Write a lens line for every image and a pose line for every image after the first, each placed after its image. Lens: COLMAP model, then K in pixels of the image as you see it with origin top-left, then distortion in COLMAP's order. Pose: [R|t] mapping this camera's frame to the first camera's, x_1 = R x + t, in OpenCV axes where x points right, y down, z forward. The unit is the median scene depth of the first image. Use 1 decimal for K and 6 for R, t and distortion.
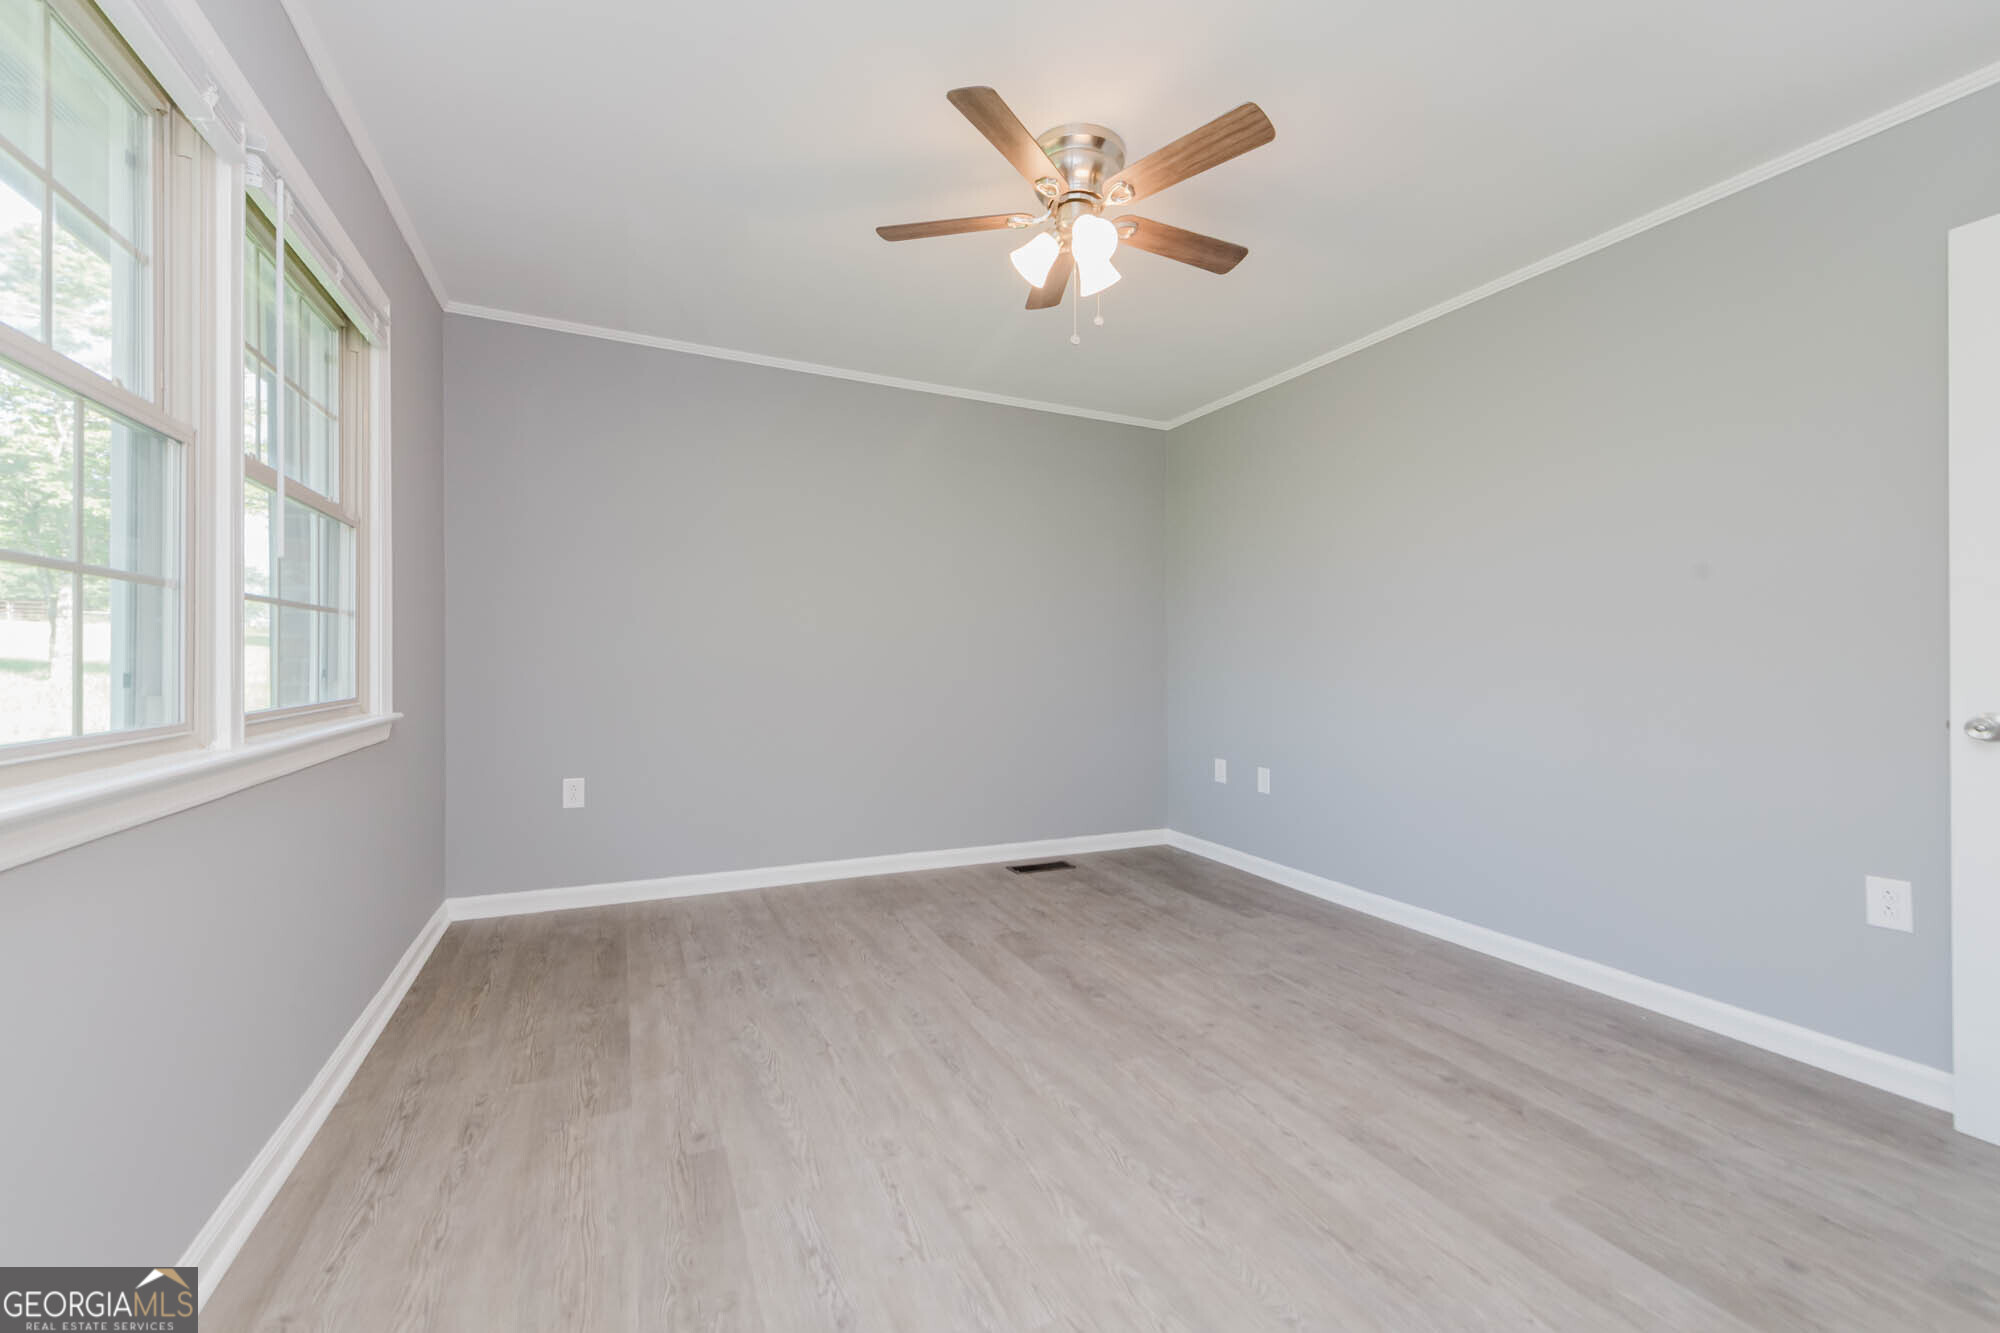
lens RADIAL K [[807.9, 0, 1000.6], [0, 807.9, 662.6], [0, 0, 1]] dist [0.012600, -0.002626]
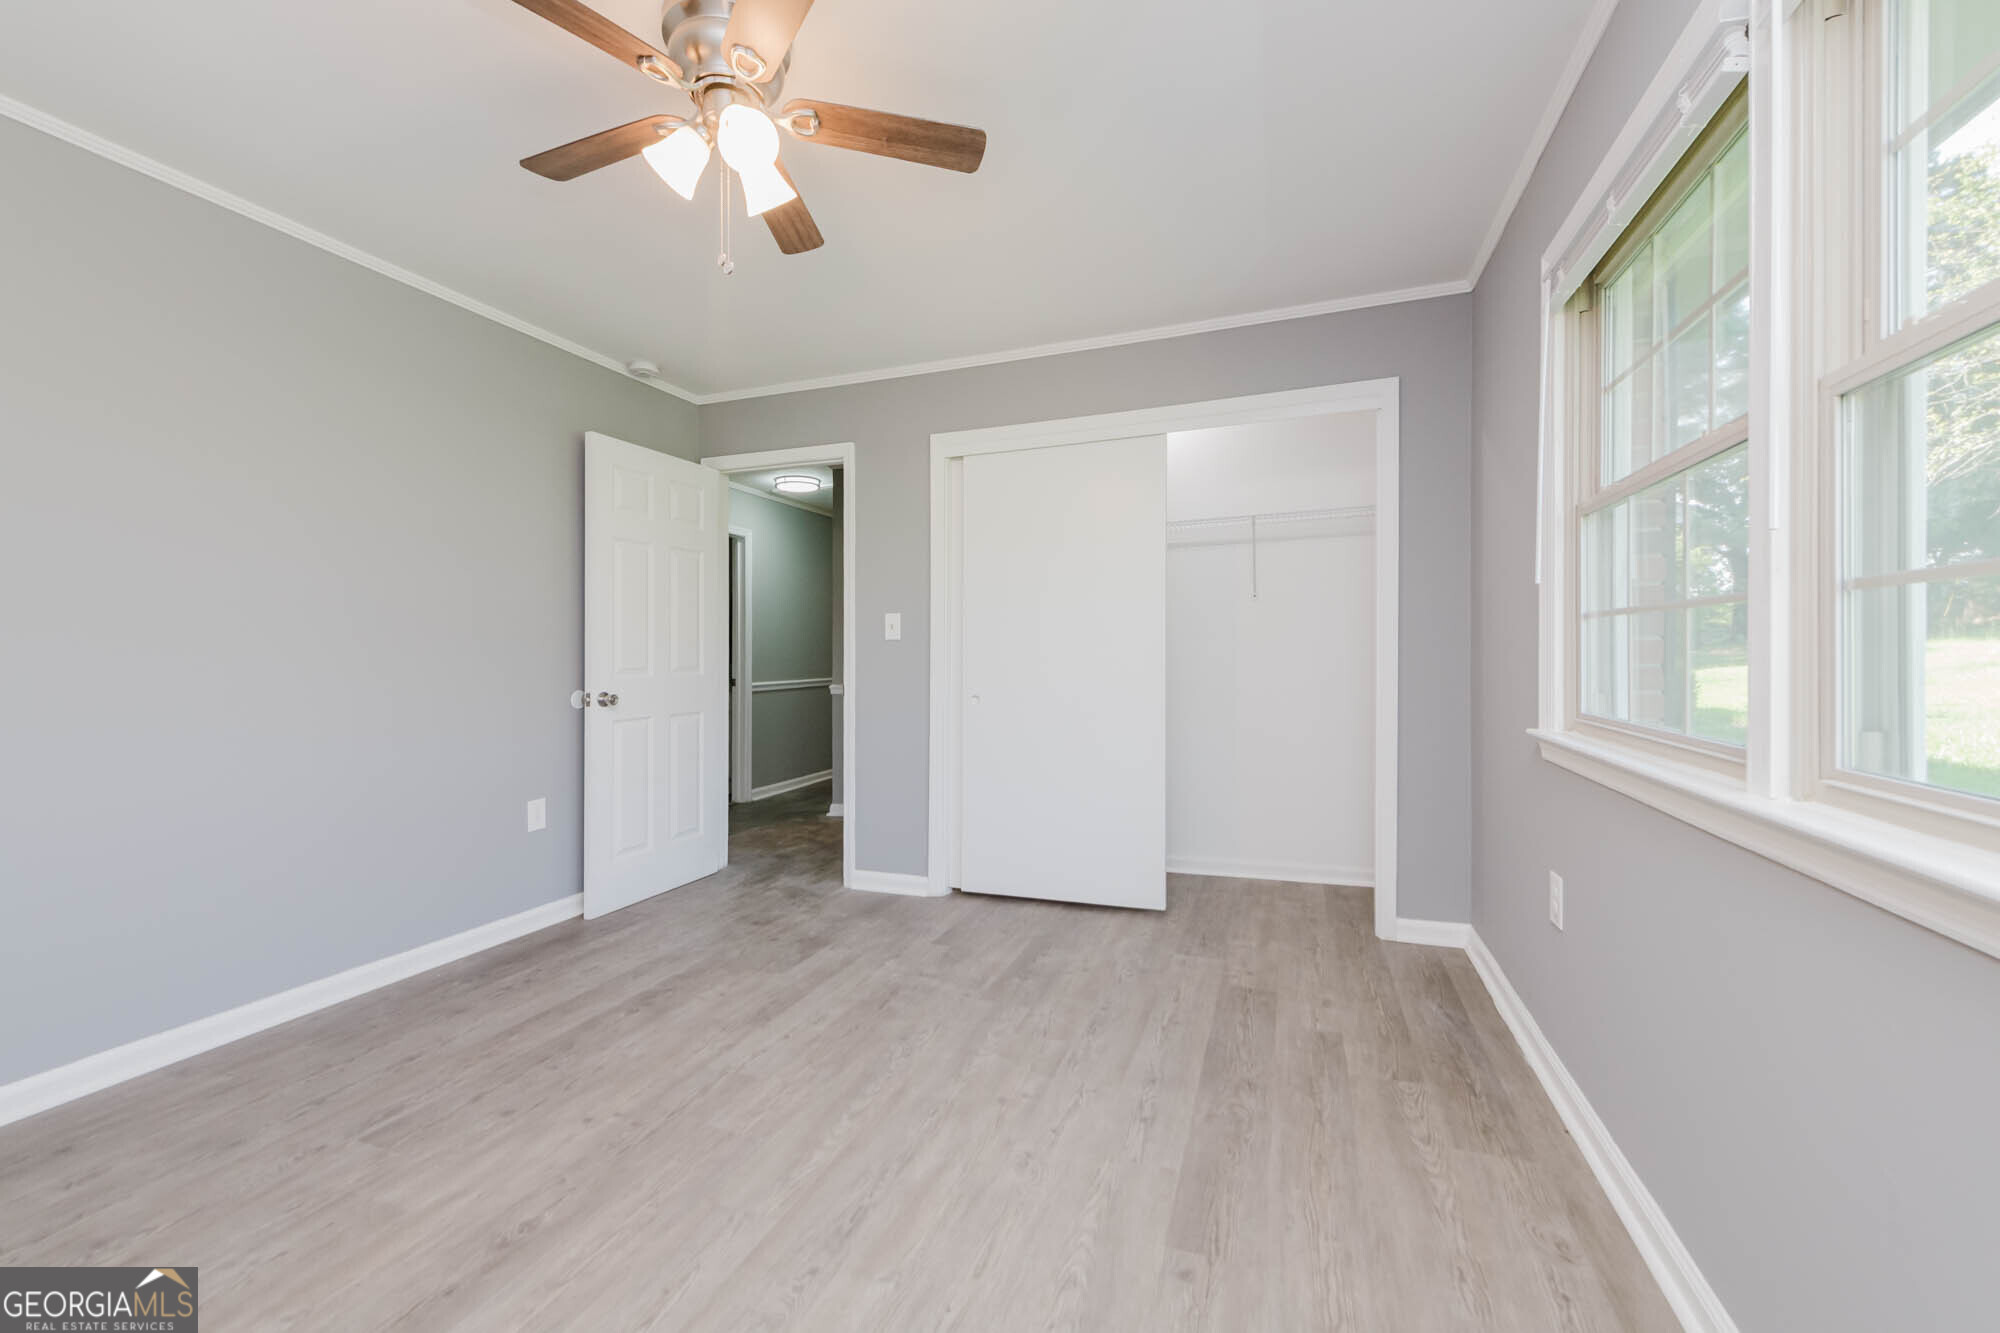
lens RADIAL K [[807.9, 0, 1001.4], [0, 807.9, 655.0], [0, 0, 1]] dist [0.012600, -0.002626]
pose [[-0.705821, 0.000553, 0.708390, -0.547164], [0.005164, 0.999977, 0.004364, -0.019089], [-0.708372, 0.006738, -0.705807, 1.141788]]
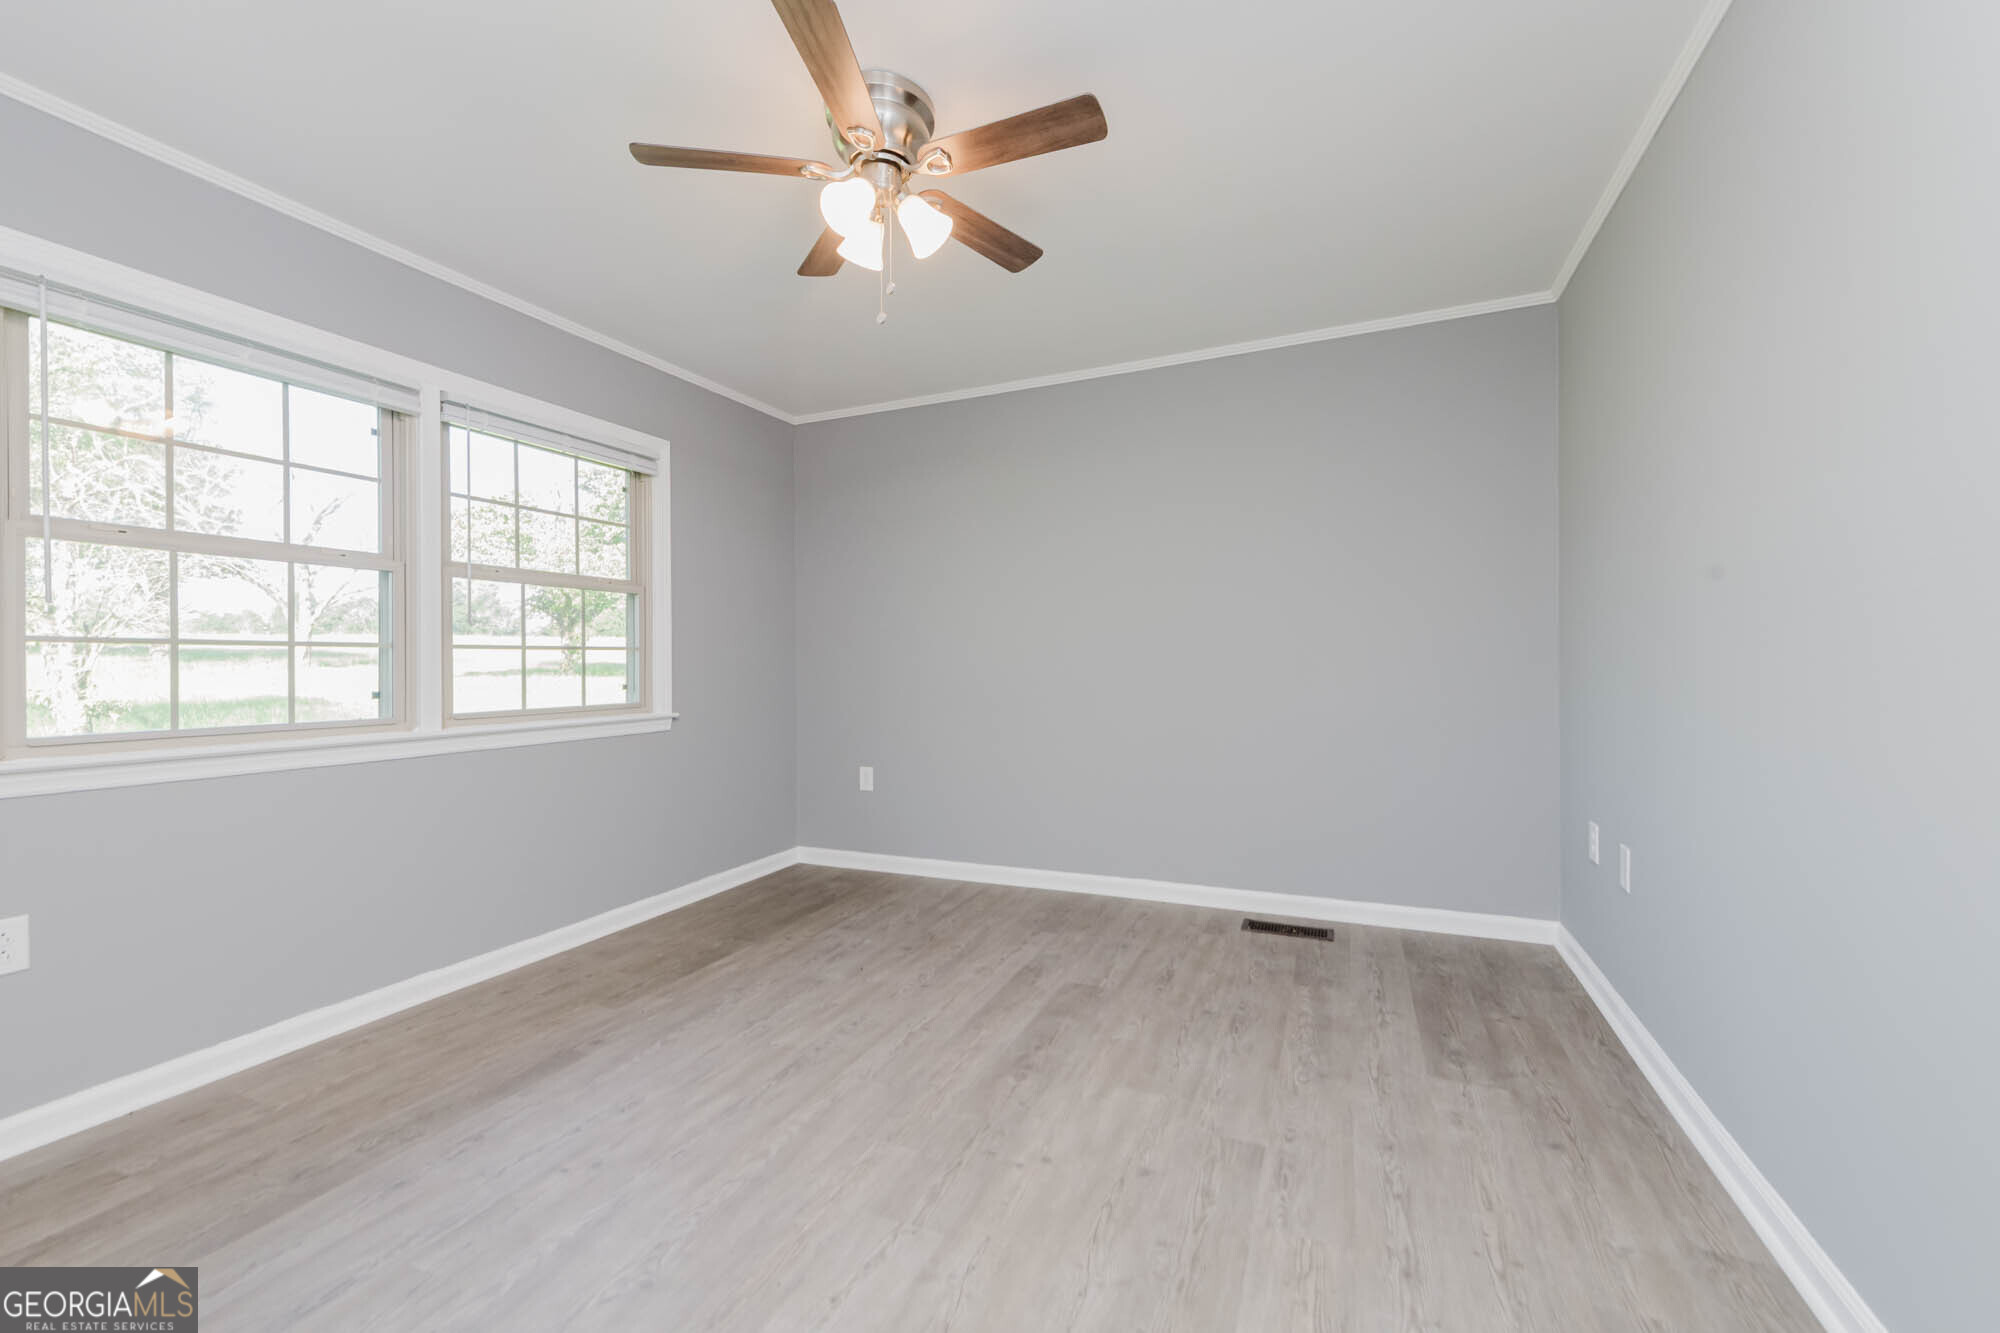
lens RADIAL K [[807.9, 0, 991.7], [0, 807.9, 665.8], [0, 0, 1]] dist [0.012600, -0.002626]
pose [[0.656310, -0.013893, -0.754364, 0.712696], [0.017756, 0.999838, -0.002965, -0.007734], [0.754283, -0.011449, 0.656450, 0.423162]]
